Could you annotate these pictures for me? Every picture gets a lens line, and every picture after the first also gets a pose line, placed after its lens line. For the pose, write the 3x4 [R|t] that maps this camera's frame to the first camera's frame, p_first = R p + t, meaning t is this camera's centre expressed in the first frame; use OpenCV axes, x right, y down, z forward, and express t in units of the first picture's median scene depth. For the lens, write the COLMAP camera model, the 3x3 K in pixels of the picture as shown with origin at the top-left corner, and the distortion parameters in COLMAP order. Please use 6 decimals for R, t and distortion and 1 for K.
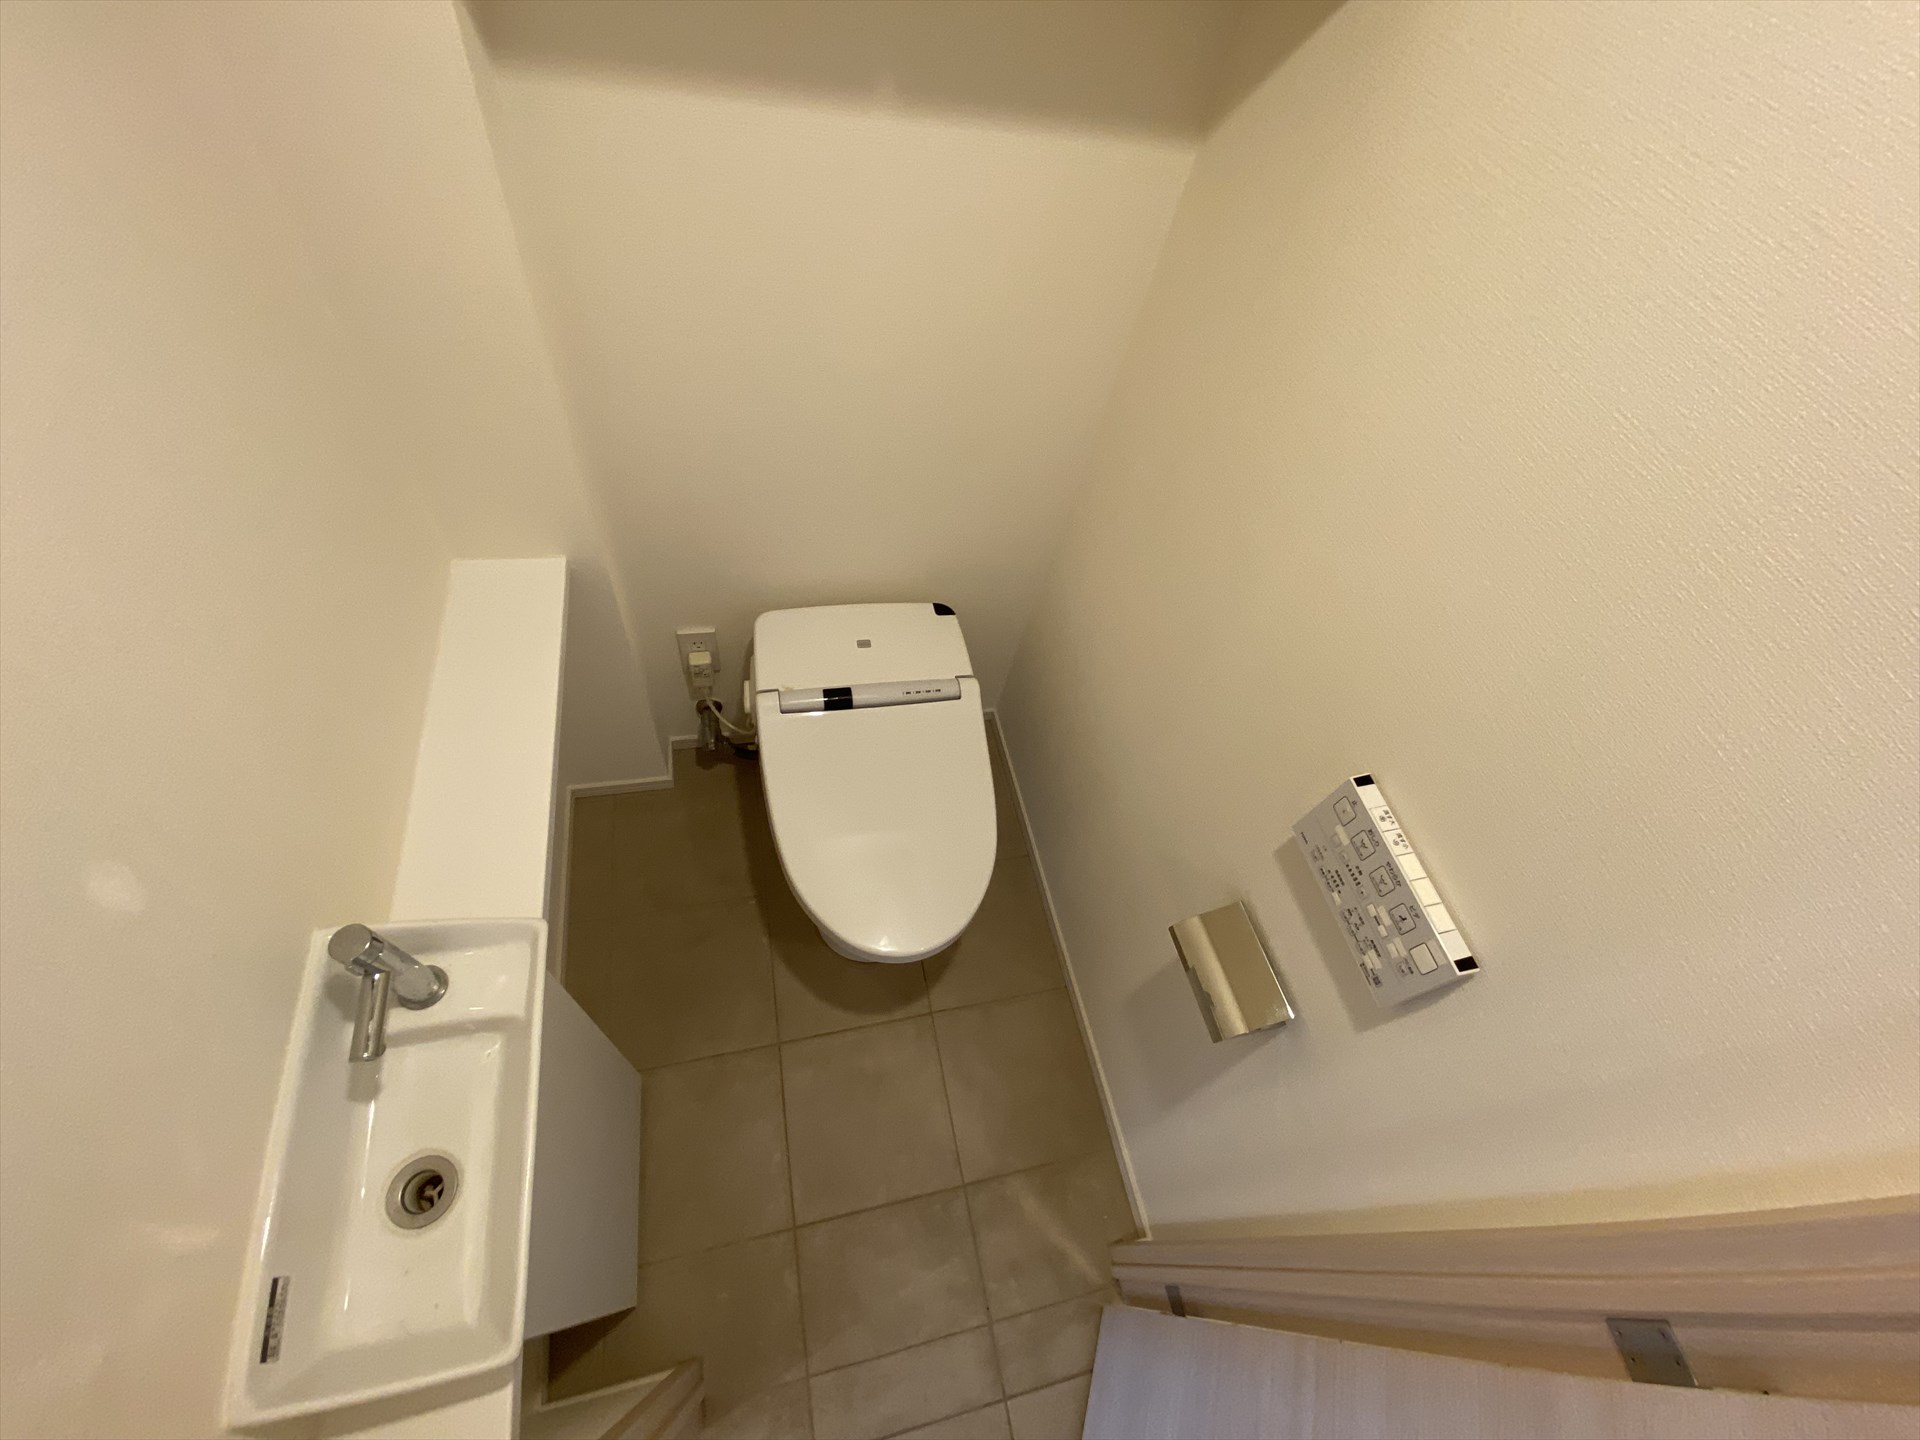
lens RADIAL K [[781.6, 0, 970.8], [0, 781.6, 696.0], [0, 0, 1]] dist [0.001706, -0.018180]
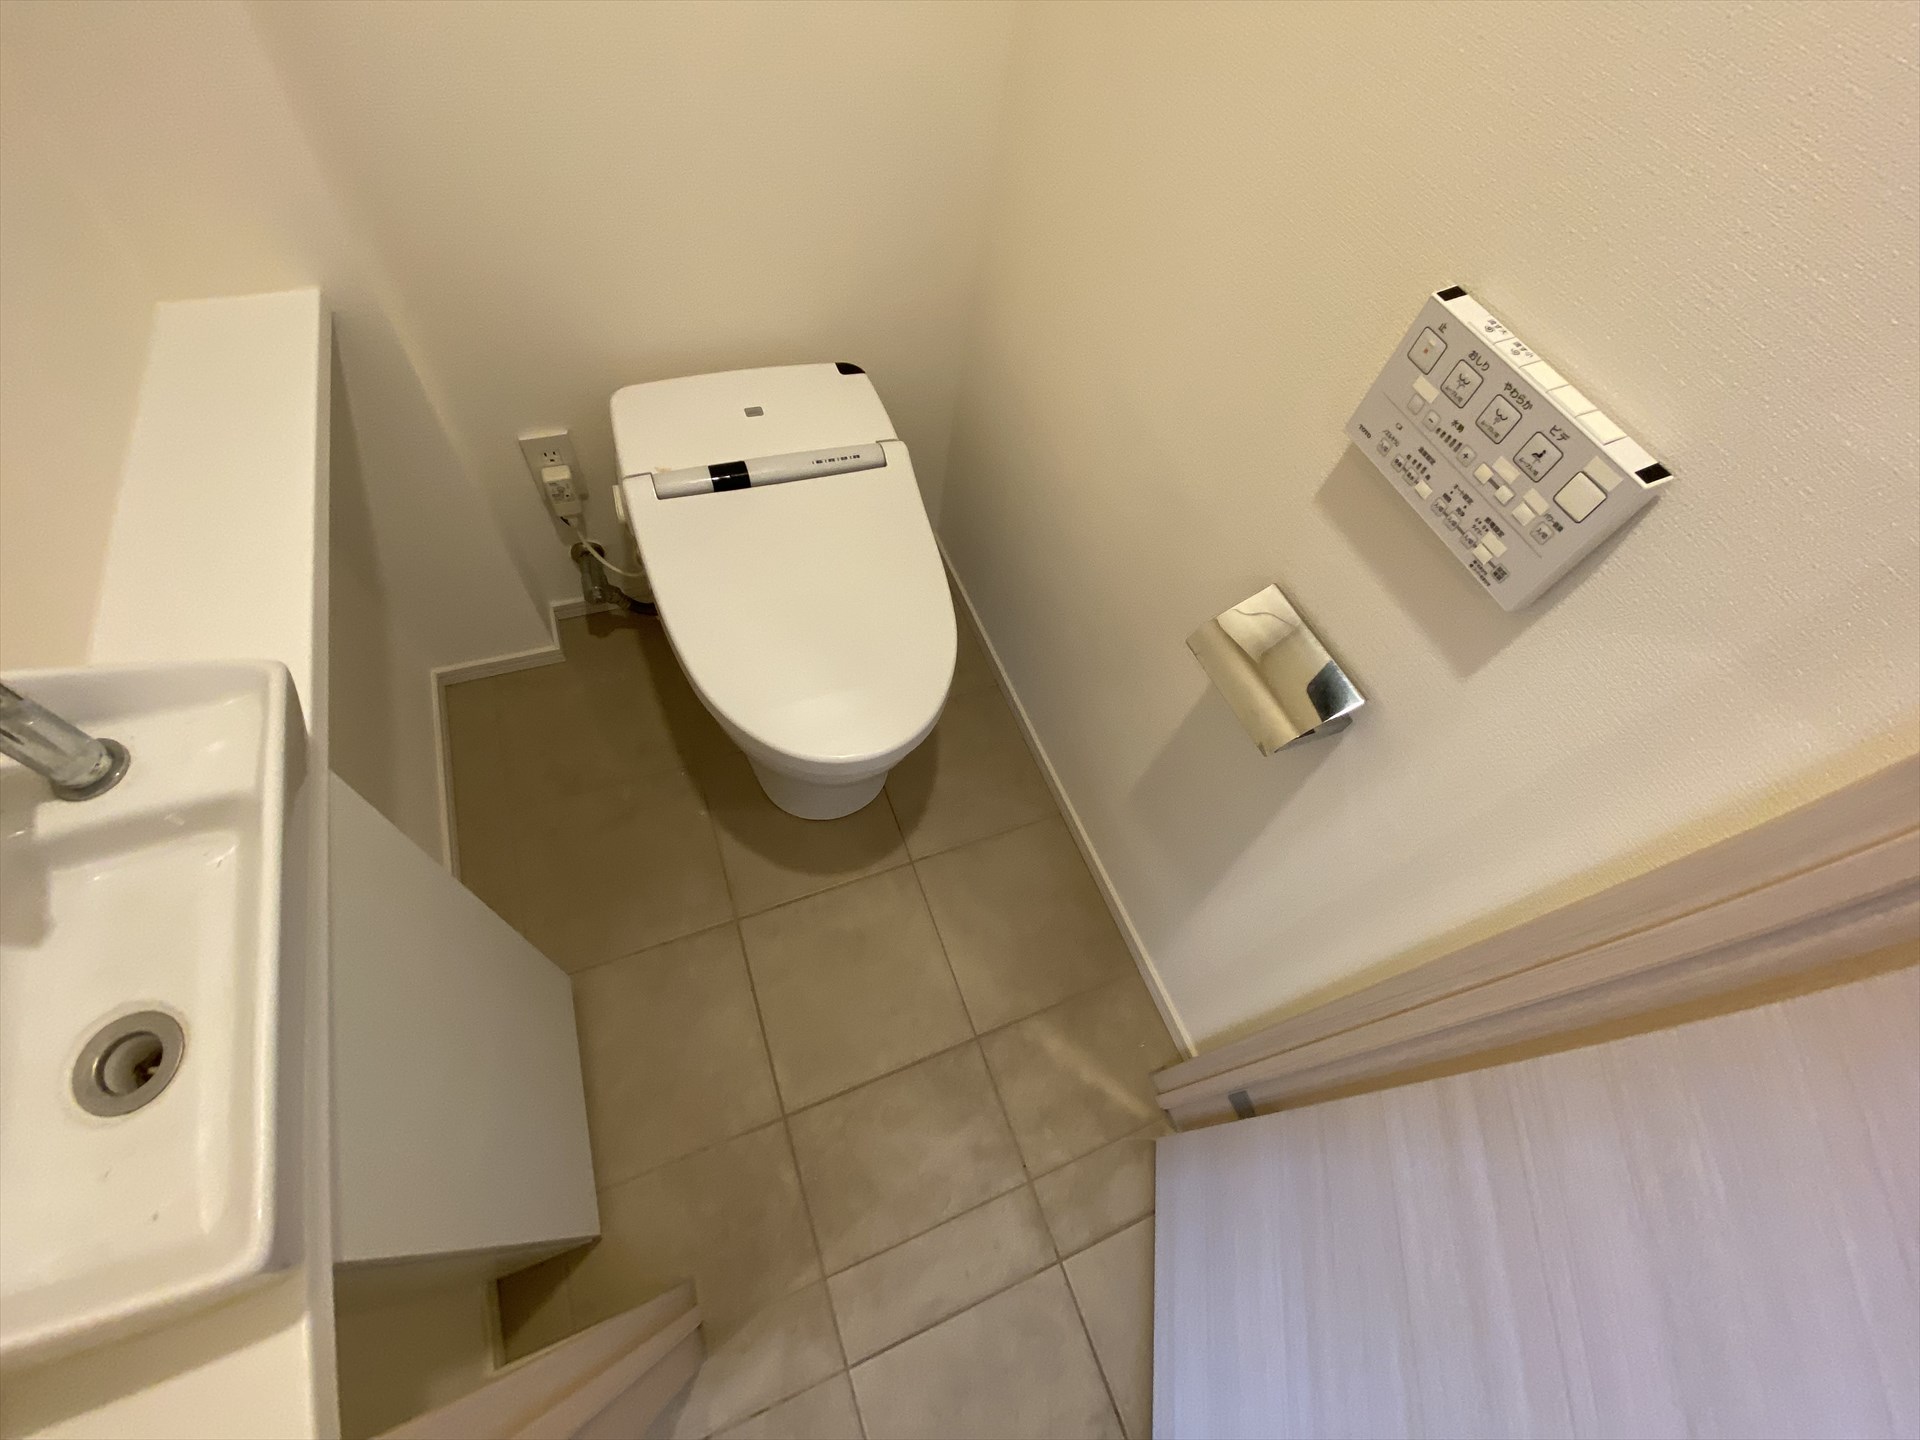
lens RADIAL K [[780.0, 0, 968.2], [0, 780.0, 717.4], [0, 0, 1]] dist [0.001804, -0.012112]
pose [[0.987746, -0.148743, 0.047264, -0.006246], [0.144256, 0.985684, 0.087273, 0.219492], [-0.059569, -0.079386, 0.995063, 0.189580]]
